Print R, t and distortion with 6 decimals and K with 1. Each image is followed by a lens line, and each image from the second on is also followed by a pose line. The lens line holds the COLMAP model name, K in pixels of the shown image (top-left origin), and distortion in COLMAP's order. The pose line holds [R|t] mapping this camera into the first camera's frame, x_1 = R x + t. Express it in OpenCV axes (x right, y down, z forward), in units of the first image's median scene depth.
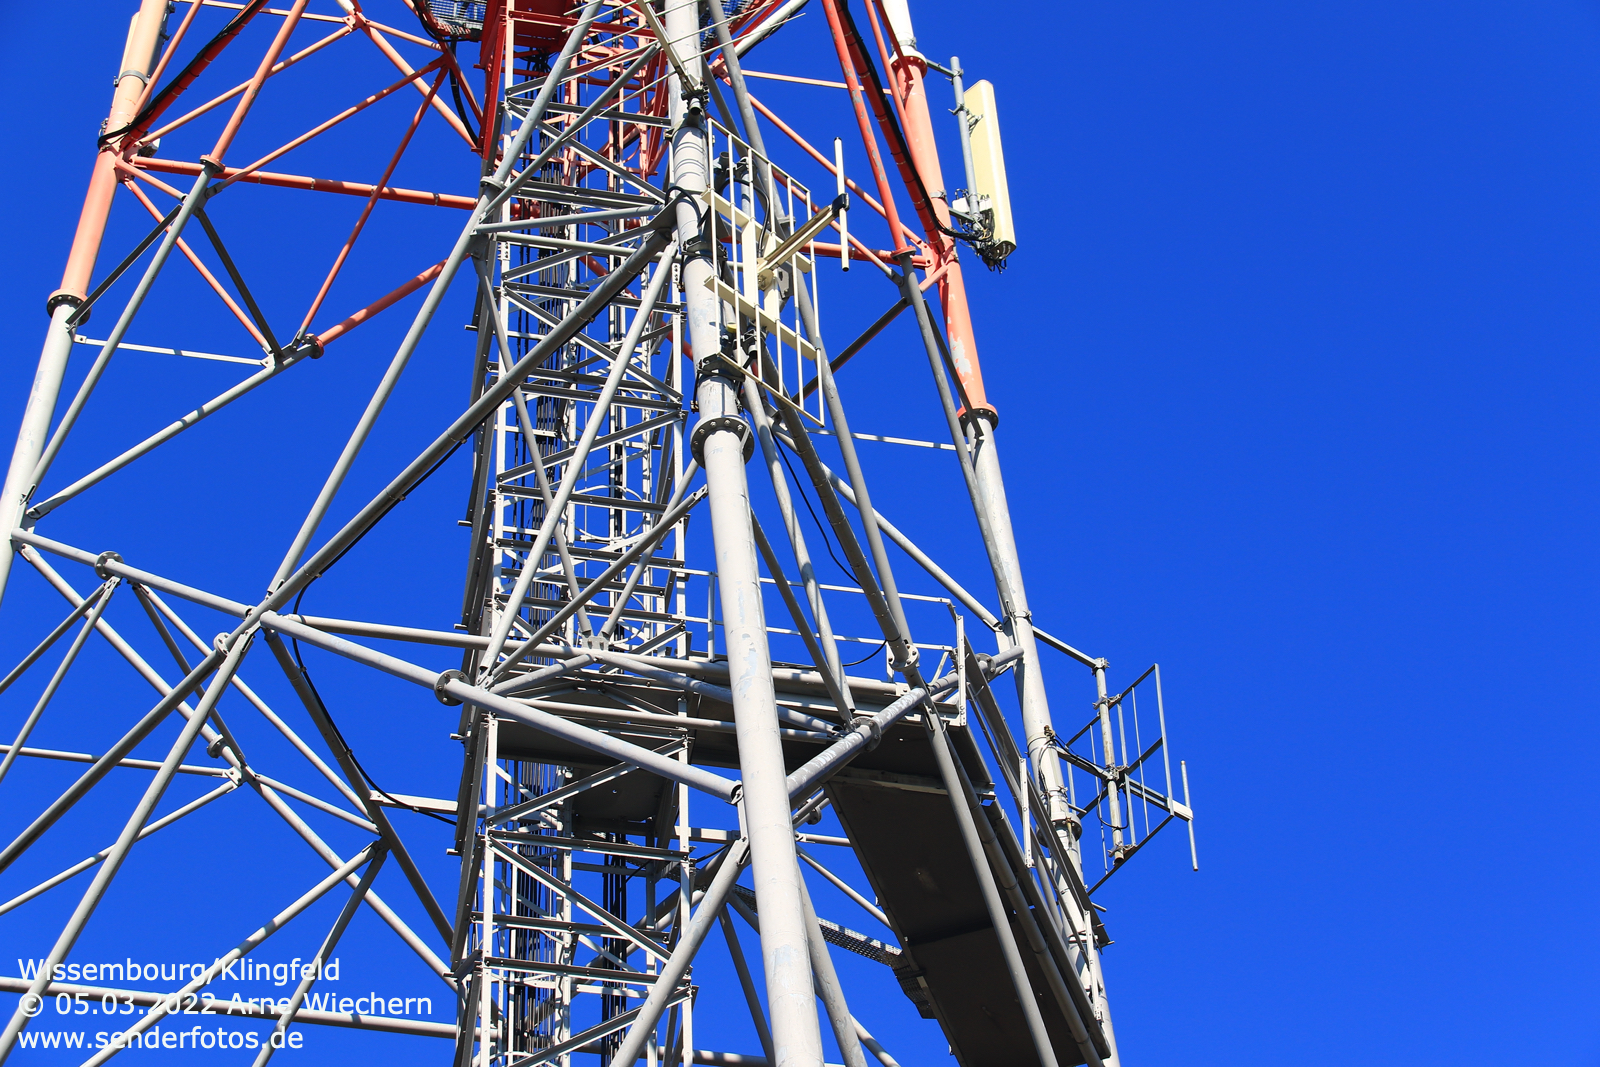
lens RADIAL K [[4821.8, 0, 800.0], [0, 4821.8, 533.5], [0, 0, 1]] dist [0.085037, -1.911055]
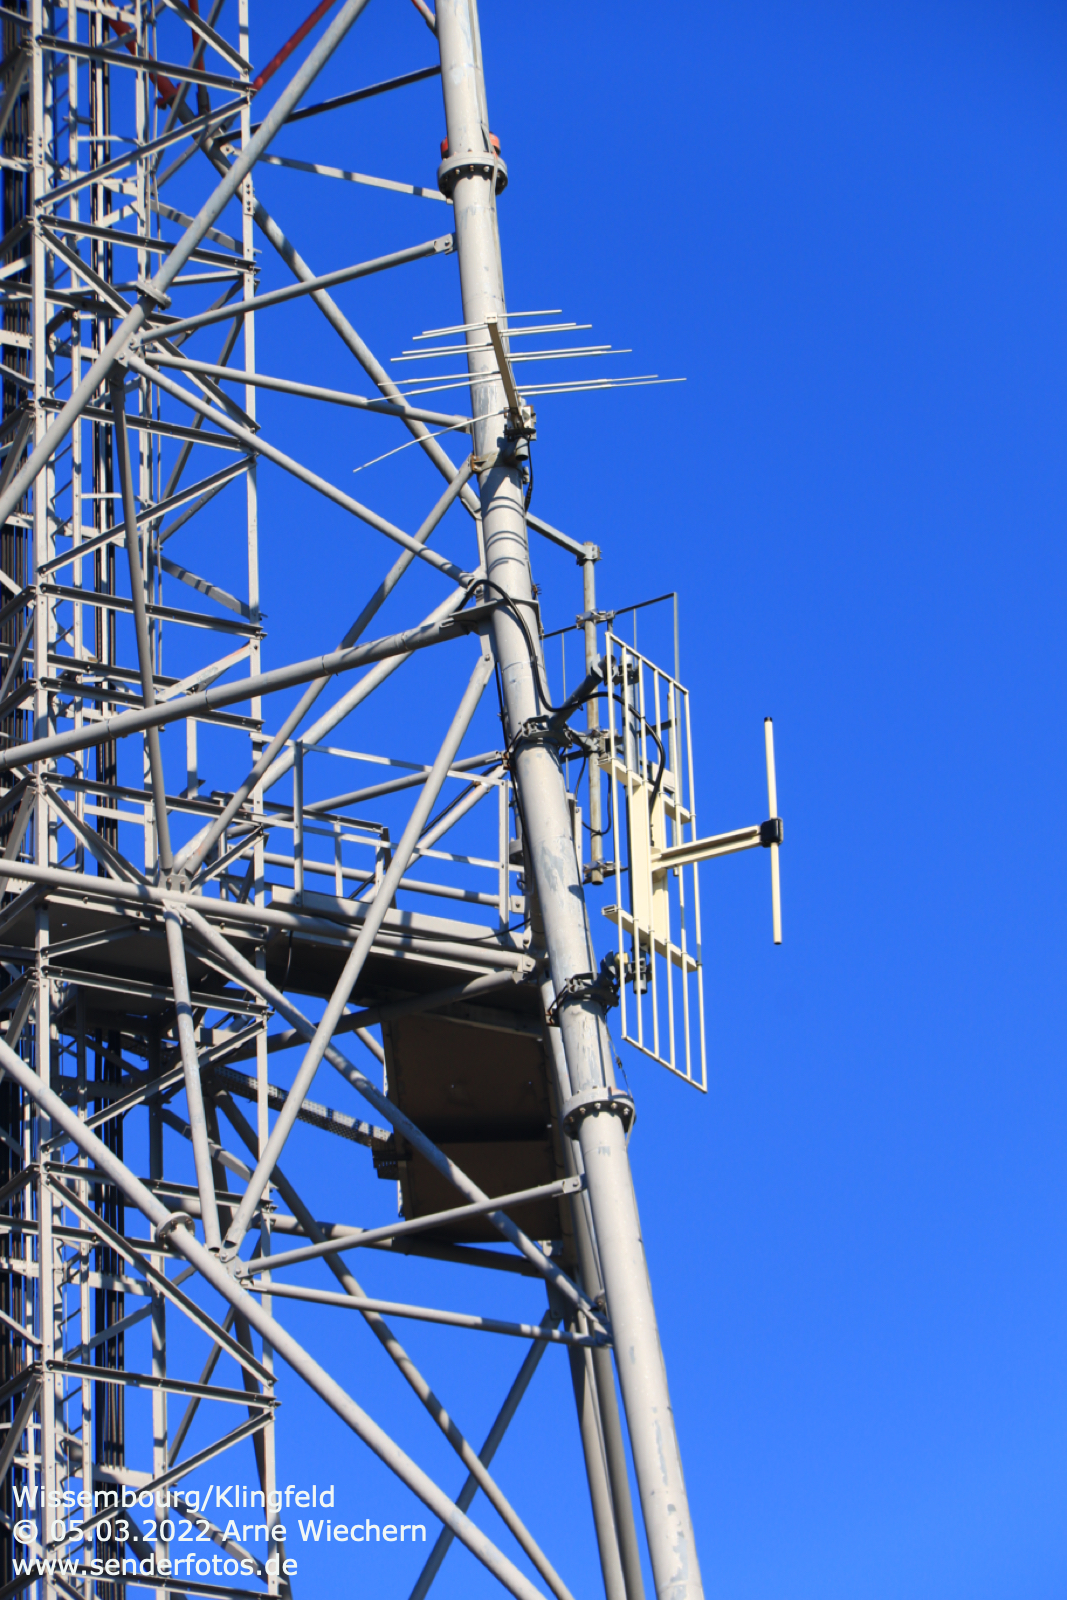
lens RADIAL K [[10119.8, 0, 533.5], [0, 10119.8, 800.0], [0, 0, 1]] dist [-0.469486, -17.288729]
pose [[0.955677, 0.121597, 0.268135, -0.439236], [-0.216422, 0.907590, 0.359780, -0.607906], [-0.199609, -0.401863, 0.893679, -0.492197]]
